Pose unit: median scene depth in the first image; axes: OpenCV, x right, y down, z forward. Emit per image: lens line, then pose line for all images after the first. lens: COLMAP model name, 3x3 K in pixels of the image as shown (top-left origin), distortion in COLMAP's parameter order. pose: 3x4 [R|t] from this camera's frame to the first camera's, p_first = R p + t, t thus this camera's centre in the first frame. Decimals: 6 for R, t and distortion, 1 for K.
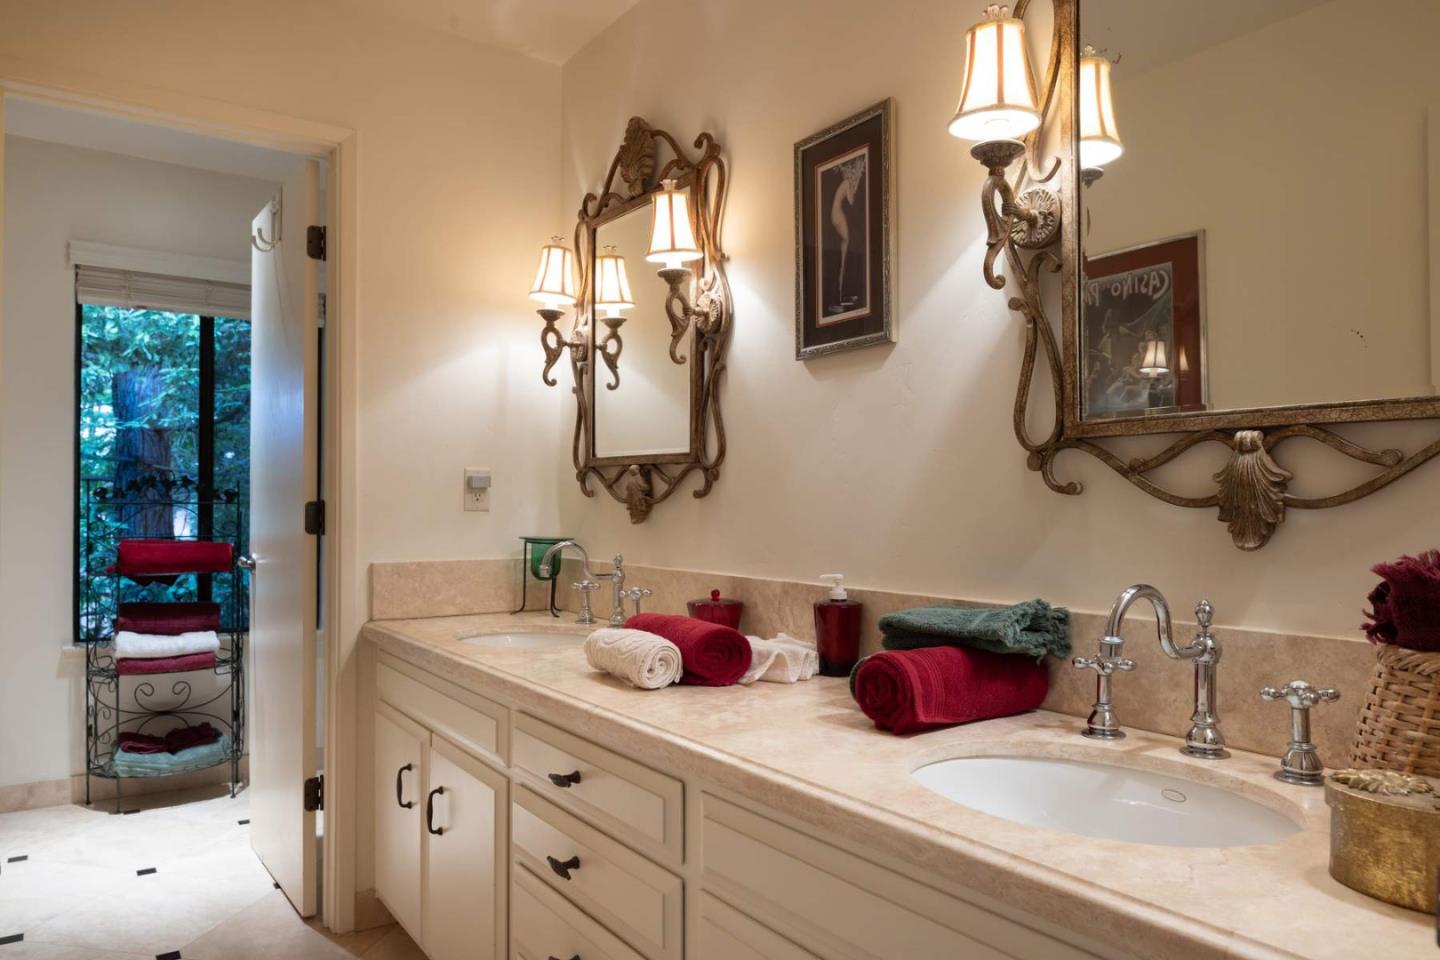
lens RADIAL K [[971.2, 0, 716.6], [0, 971.2, 499.4], [0, 0, 1]] dist [-0.019937, 0.002927]
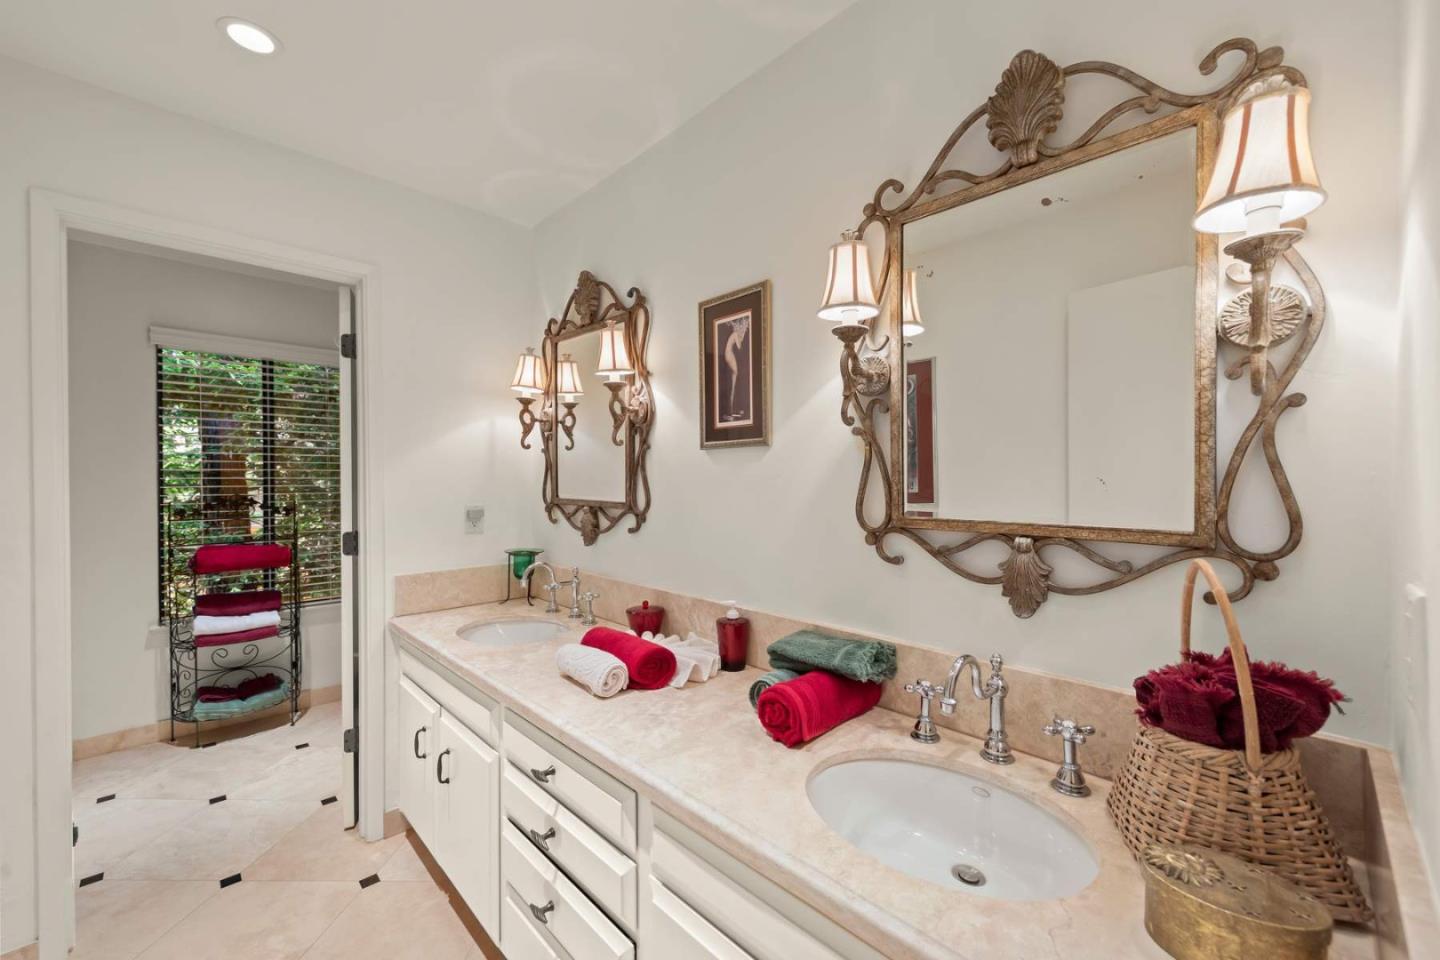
lens RADIAL K [[569.6, 0, 725.2], [0, 569.6, 483.4], [0, 0, 1]] dist [0.000050, -0.000007]
pose [[0.985112, -0.006227, 0.171800, -0.027840], [0.004105, 0.999911, 0.012707, -0.091631], [-0.171864, -0.011813, 0.985050, 0.118870]]
